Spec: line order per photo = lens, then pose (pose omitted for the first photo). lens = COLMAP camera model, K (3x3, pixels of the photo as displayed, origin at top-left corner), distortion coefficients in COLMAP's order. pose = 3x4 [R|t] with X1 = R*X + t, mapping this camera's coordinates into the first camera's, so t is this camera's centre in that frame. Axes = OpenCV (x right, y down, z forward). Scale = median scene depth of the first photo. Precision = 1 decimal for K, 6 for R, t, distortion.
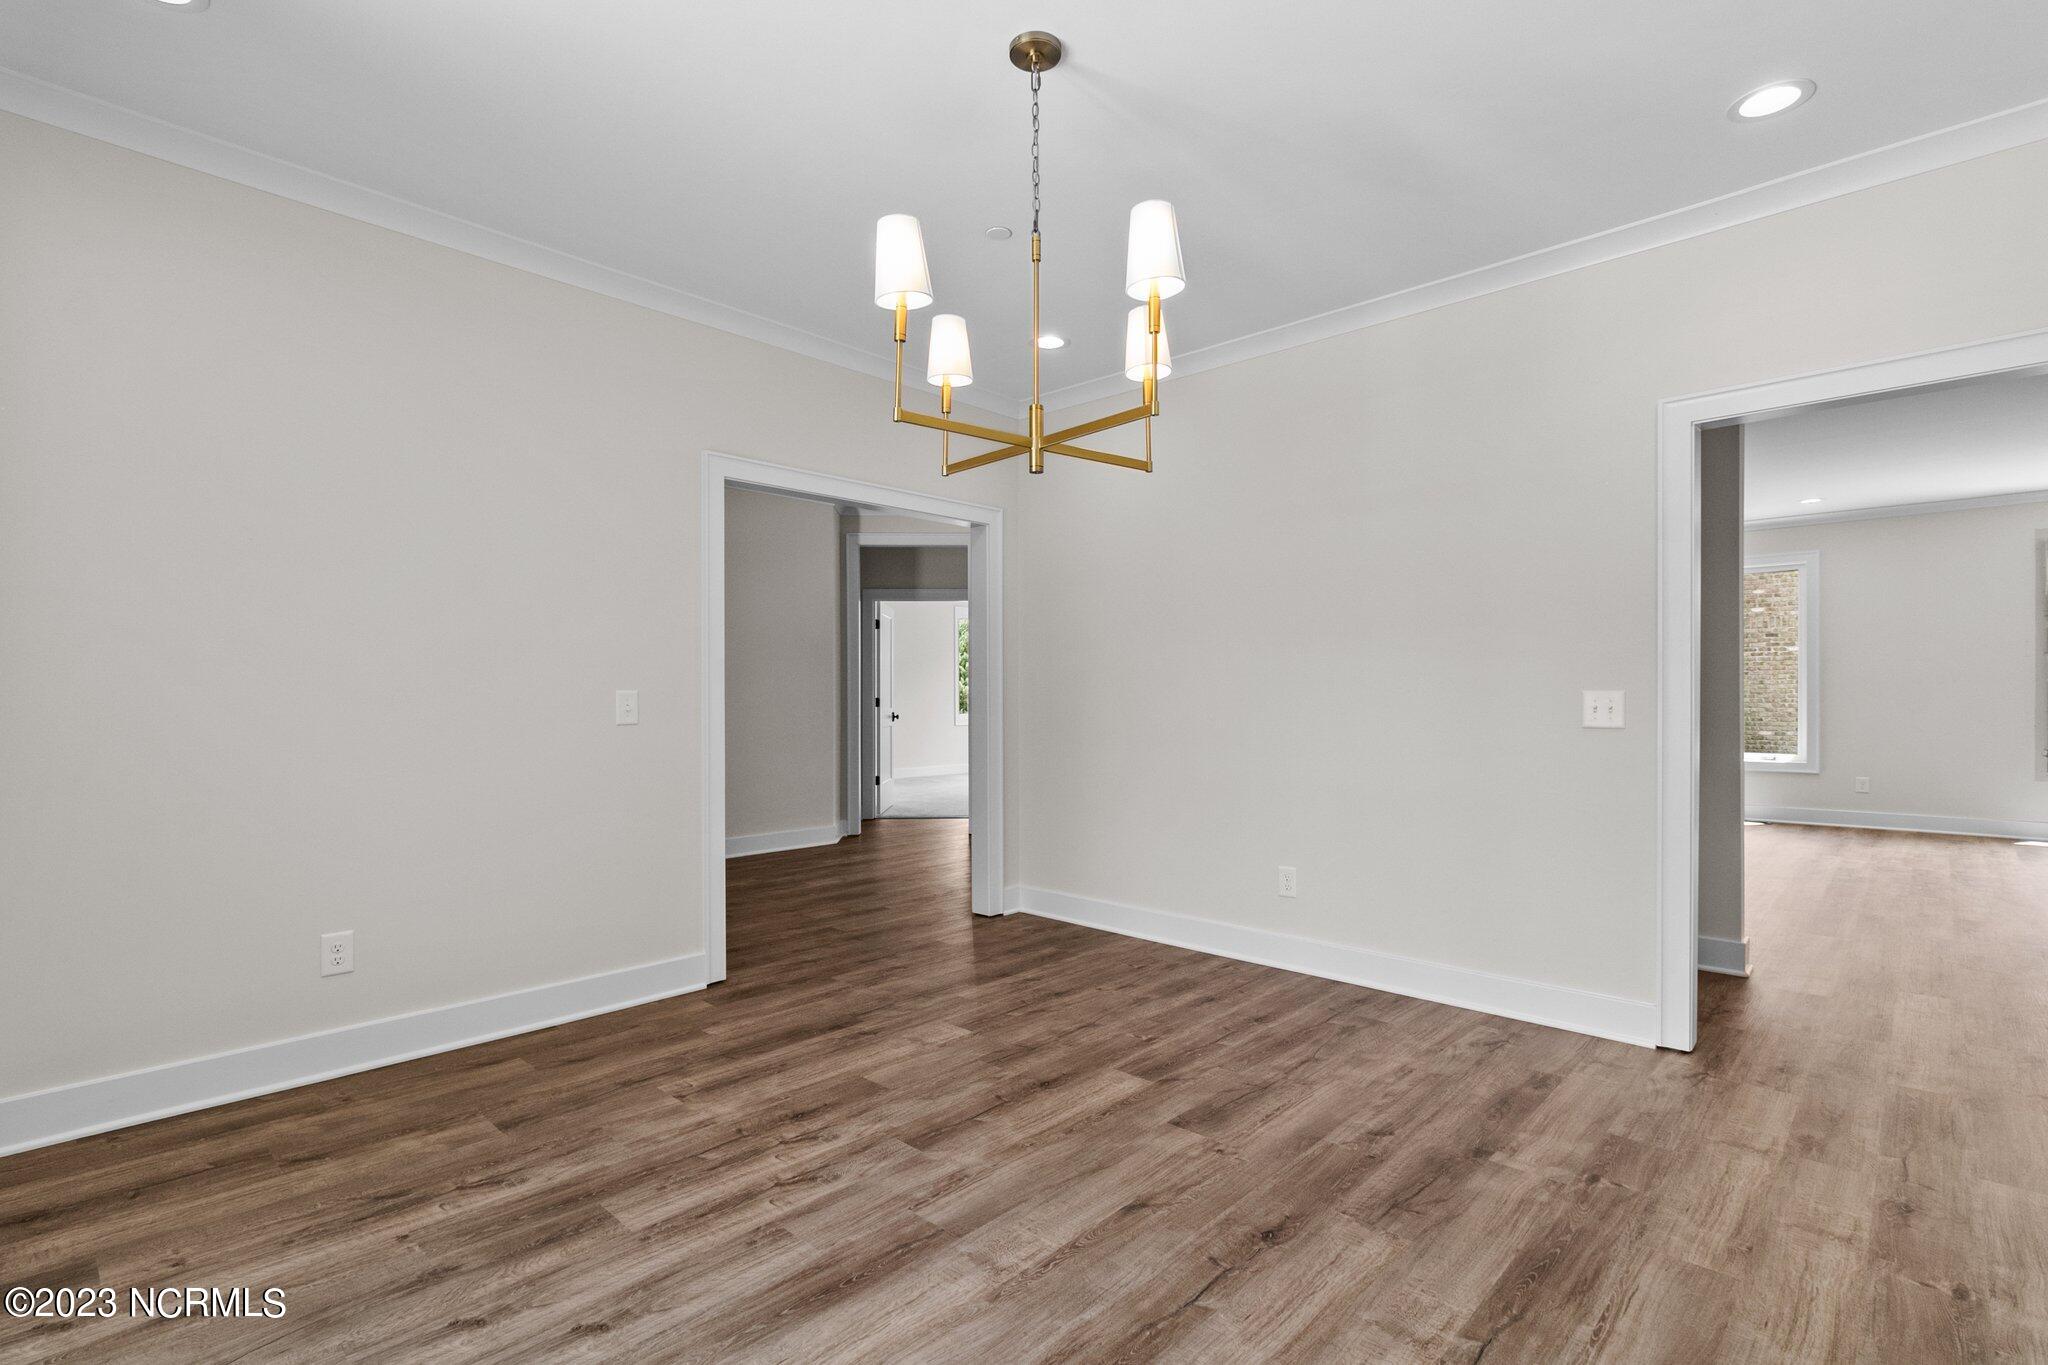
lens RADIAL K [[969.5, 0, 1022.1], [0, 969.5, 689.6], [0, 0, 1]] dist [-0.005415, -0.001261]
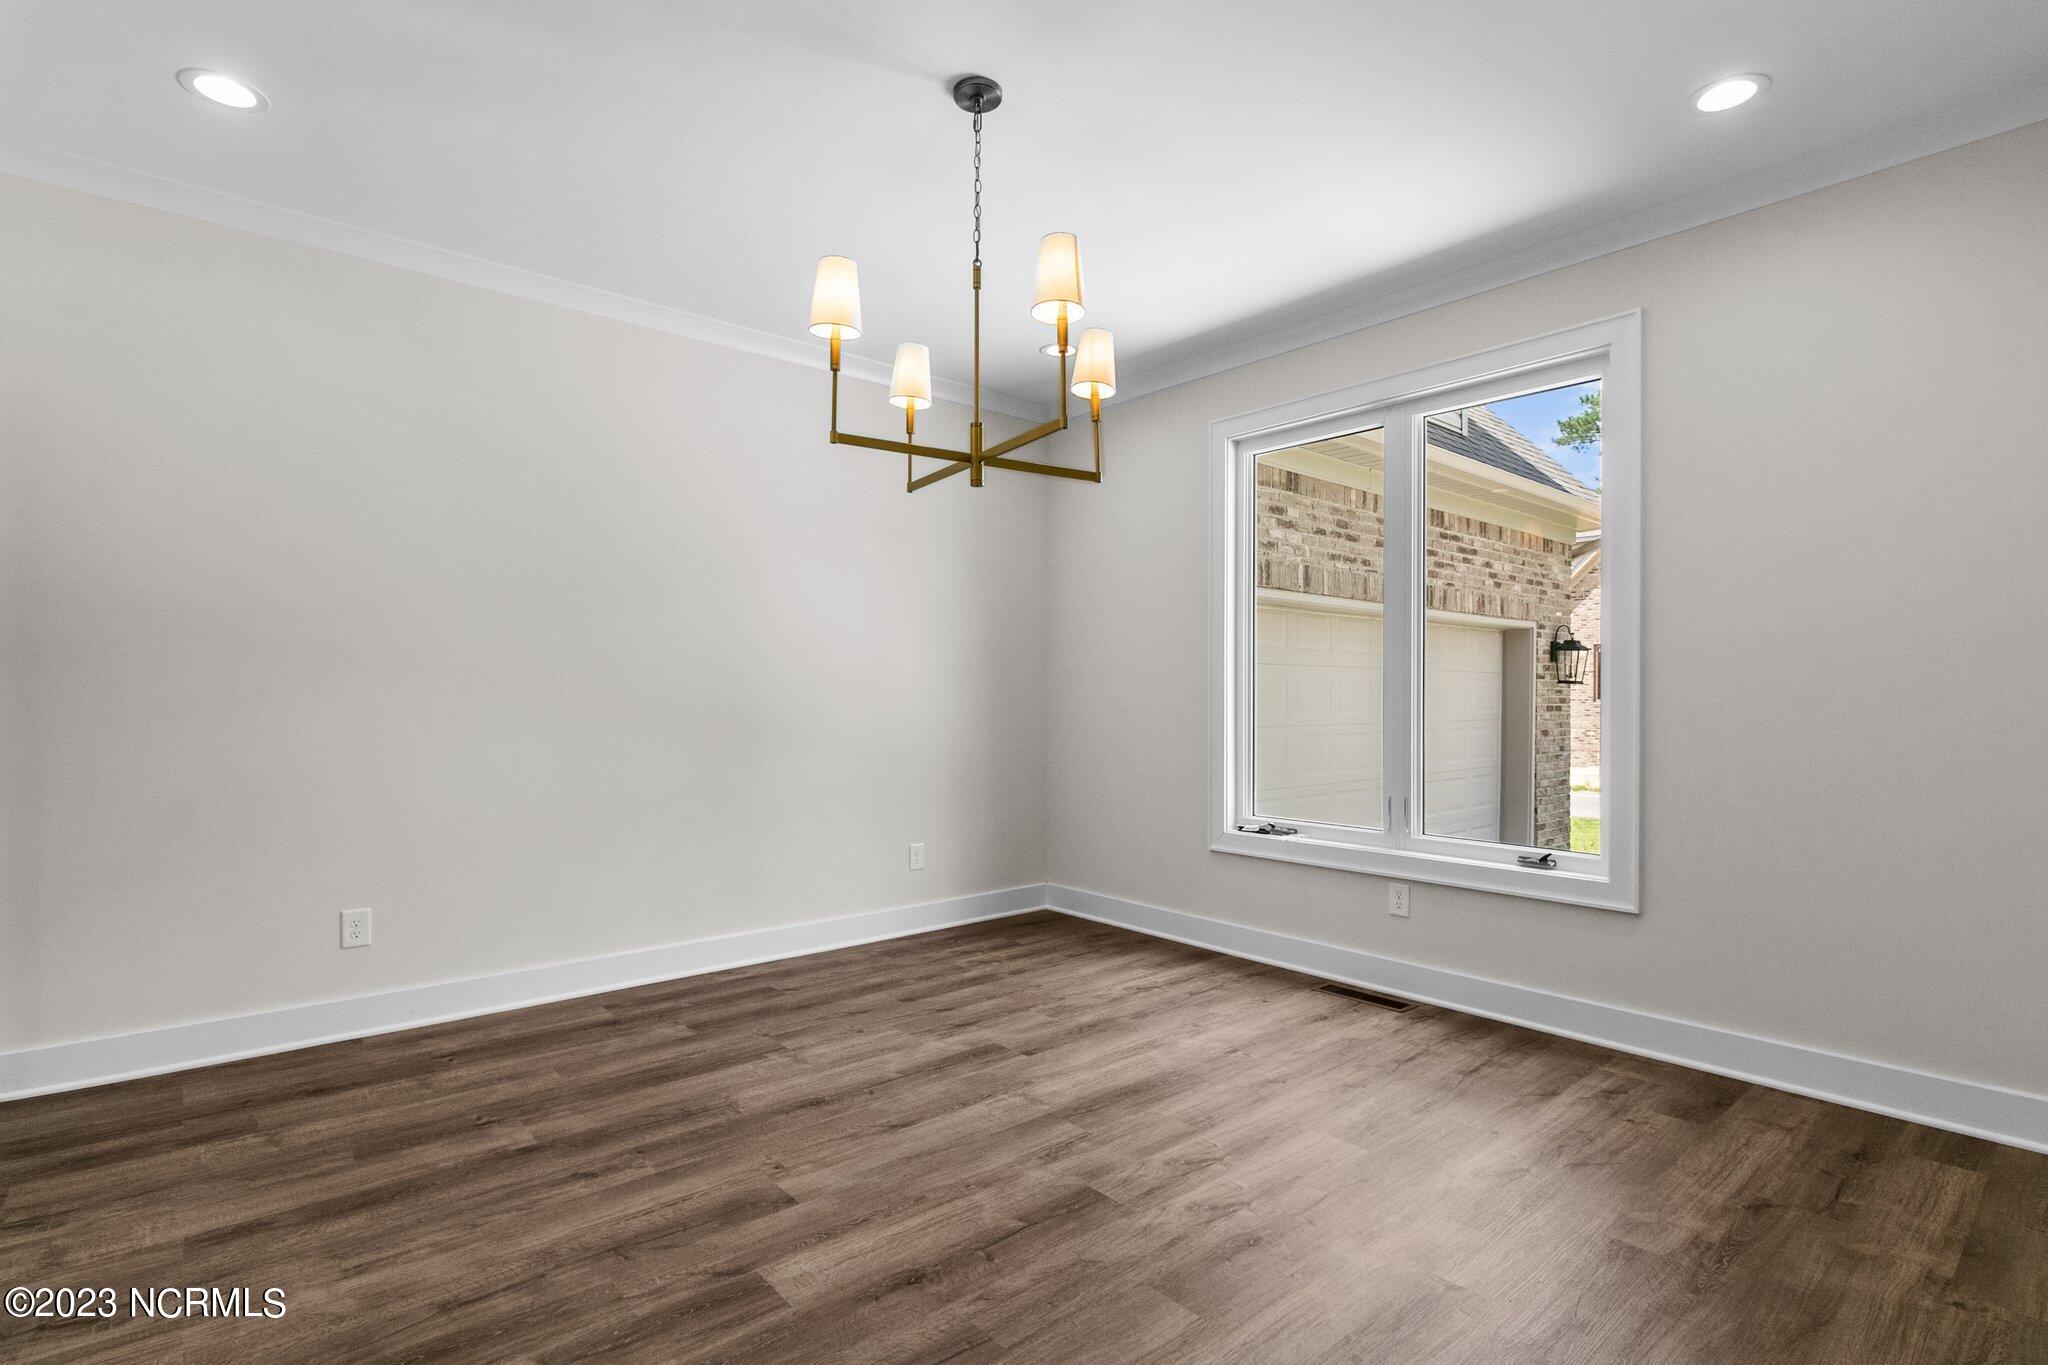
lens RADIAL K [[969.5, 0, 1024.1], [0, 969.5, 689.6], [0, 0, 1]] dist [-0.005415, -0.001261]
pose [[-0.994345, -0.002225, 0.106171, -0.139508], [-0.003400, 0.999935, -0.010887, 0.010027], [-0.106140, -0.011186, -0.994288, 1.916978]]
